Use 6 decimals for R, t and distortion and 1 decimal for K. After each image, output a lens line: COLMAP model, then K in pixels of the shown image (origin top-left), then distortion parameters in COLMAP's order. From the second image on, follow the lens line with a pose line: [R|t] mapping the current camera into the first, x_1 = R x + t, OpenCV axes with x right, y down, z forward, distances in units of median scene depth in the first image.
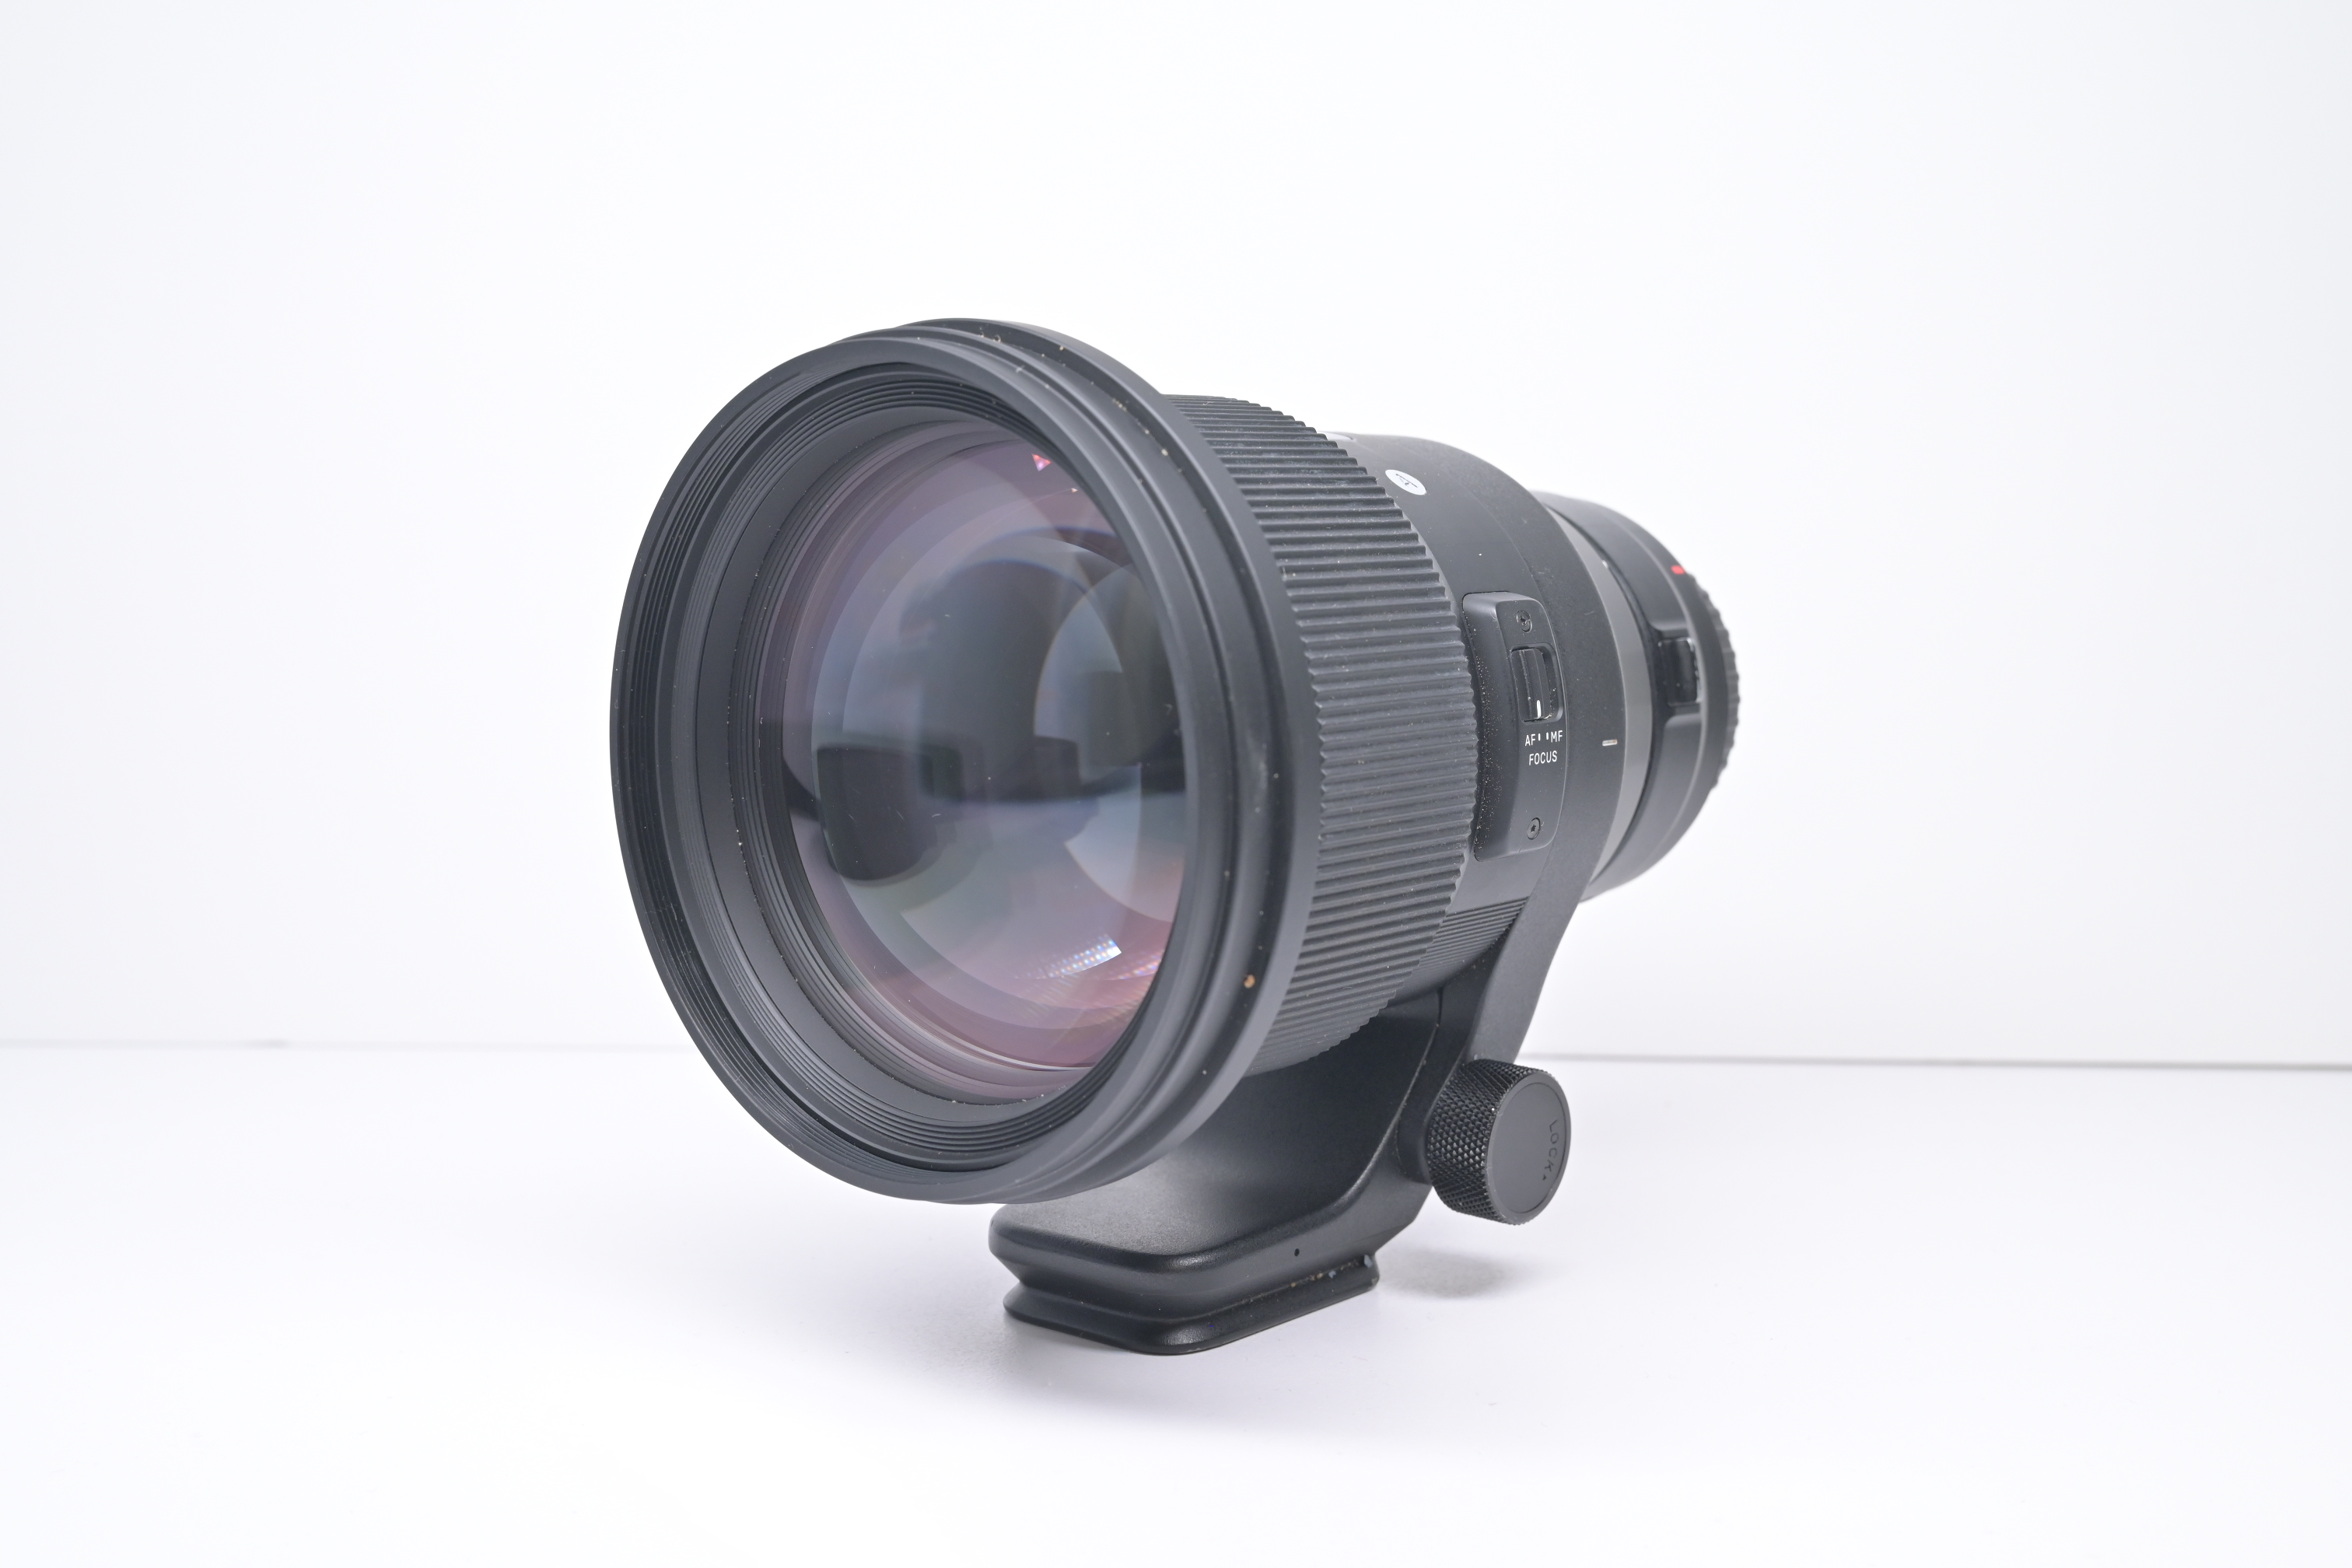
lens RADIAL K [[2560.7, 0, 1177.5], [0, 2560.7, 781.7], [0, 0, 1]] dist [-0.016367, 0.000000]
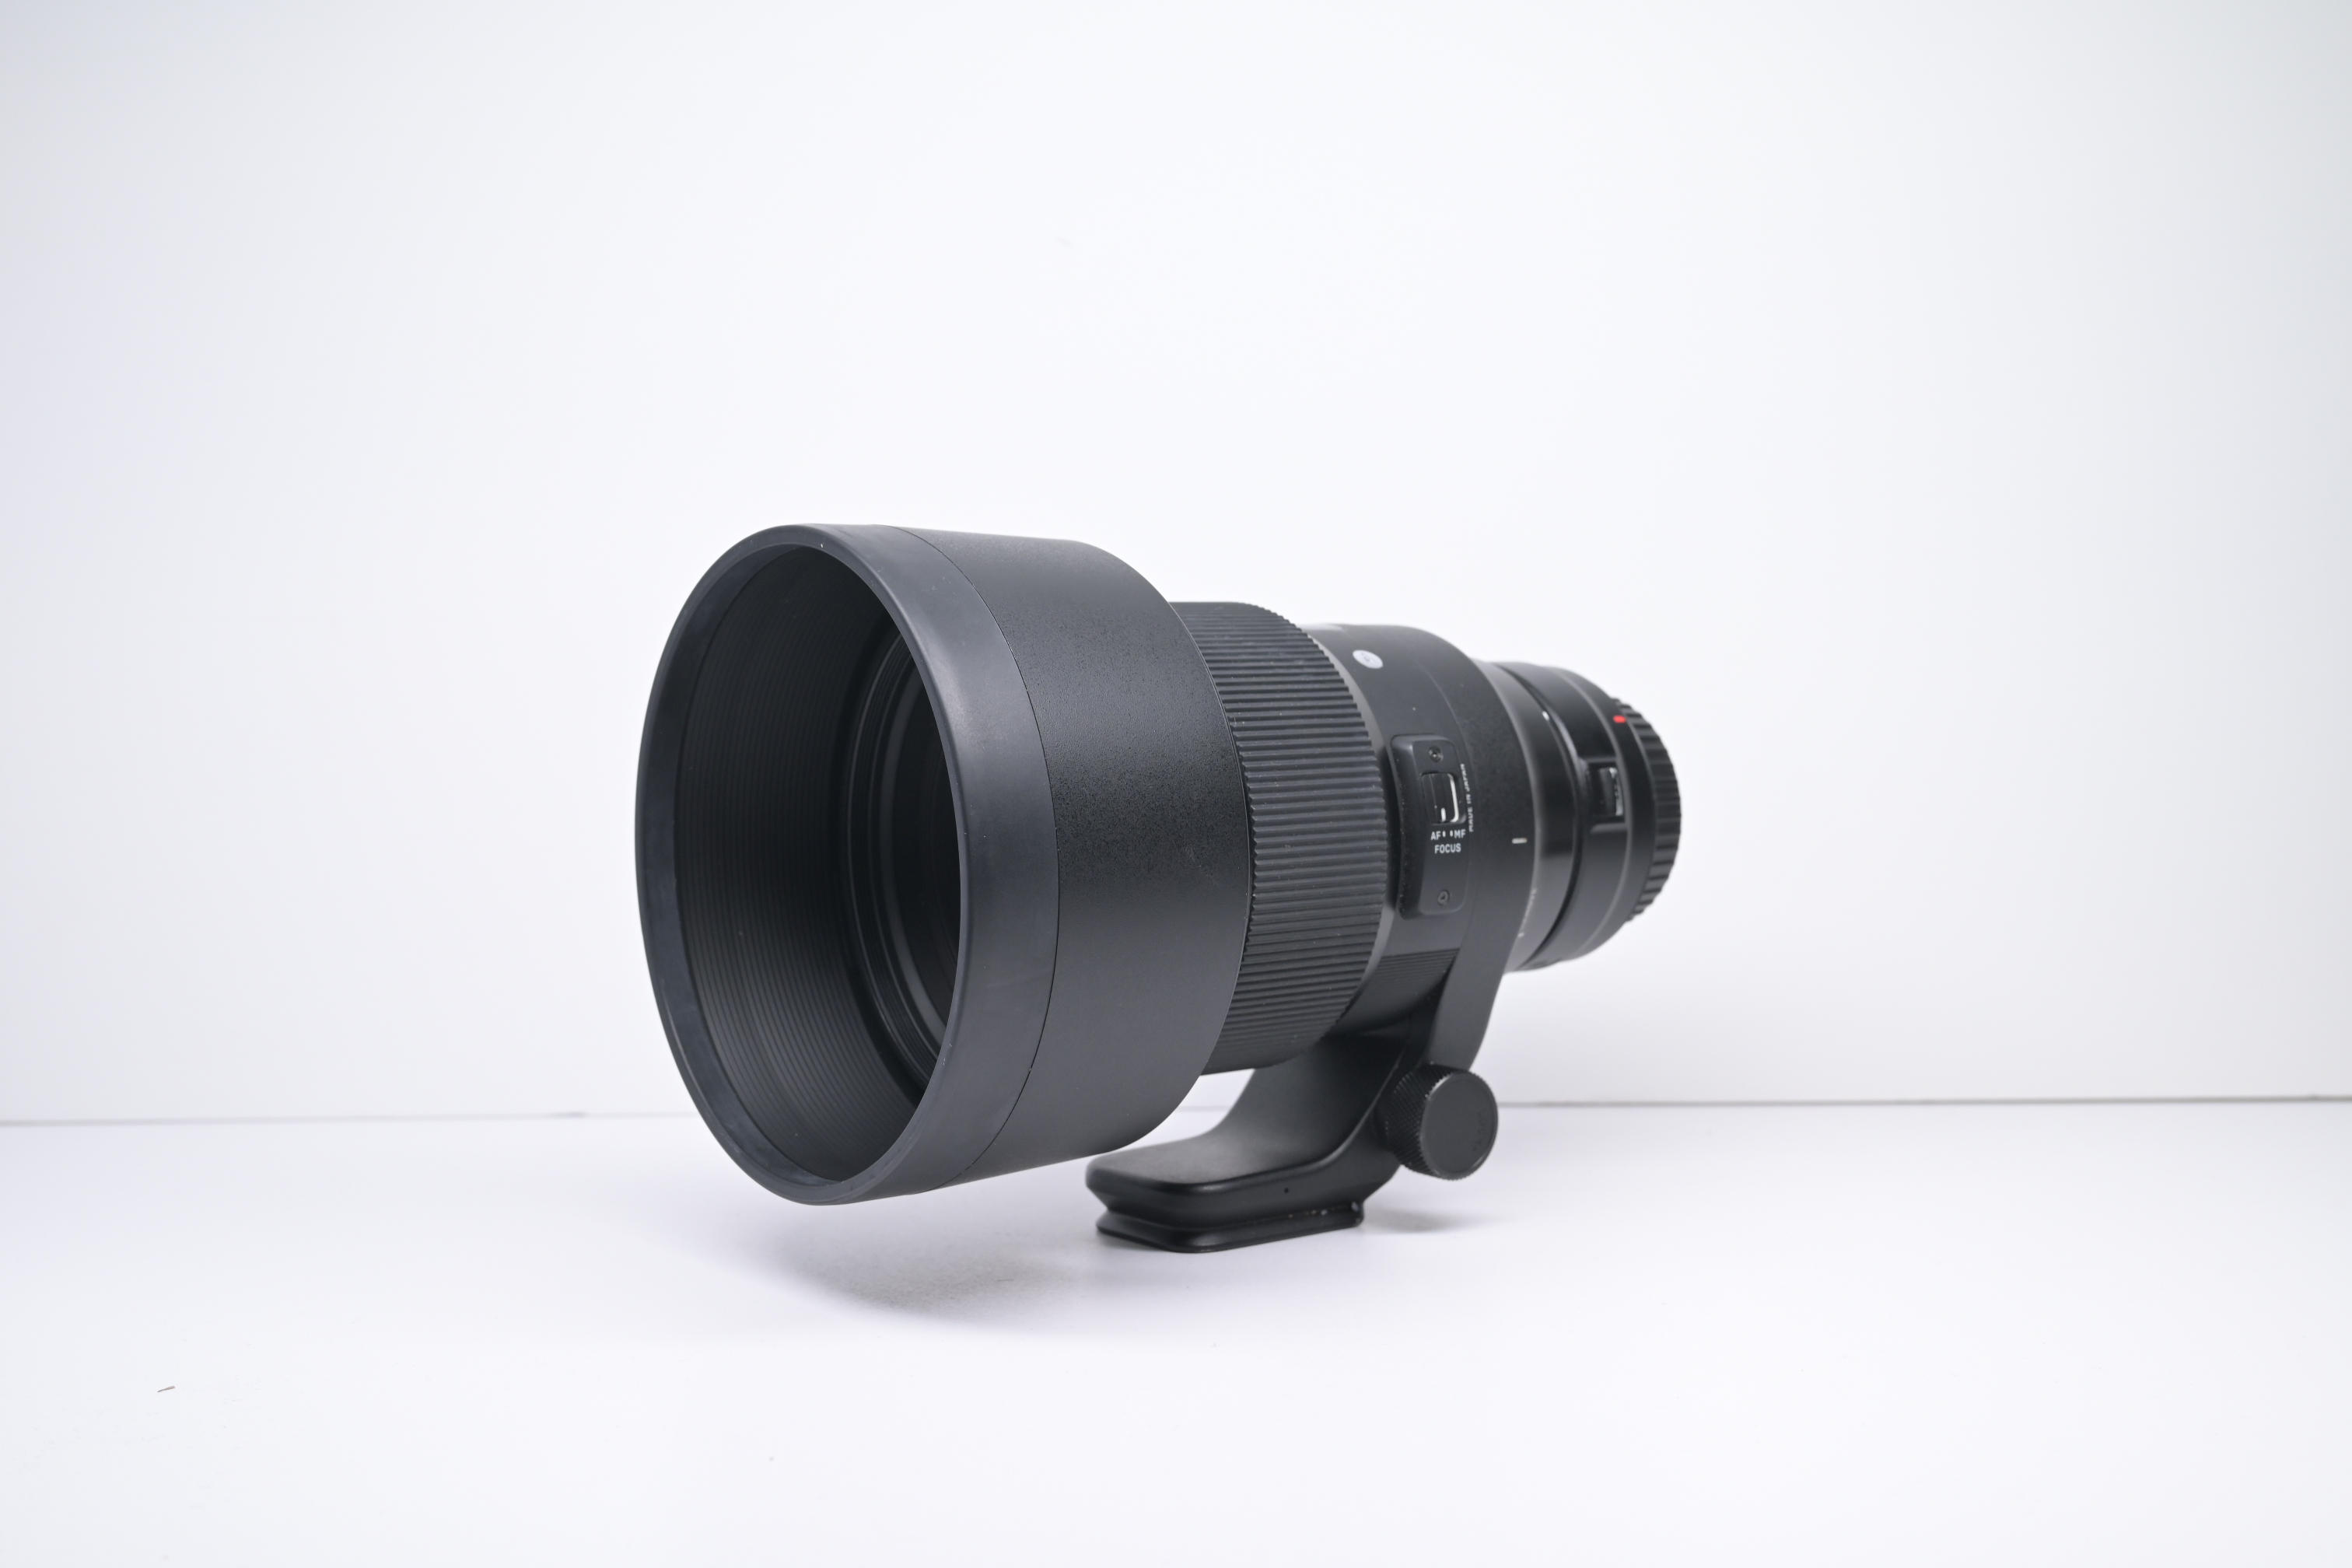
lens RADIAL K [[2560.7, 0, 1178.2], [0, 2560.7, 784.0], [0, 0, 1]] dist [-0.016367, 0.000000]
pose [[0.983821, 0.008801, -0.178938, 0.253256], [-0.018393, 0.998477, -0.052016, 0.032925], [0.178208, 0.054466, 0.982484, -0.461498]]
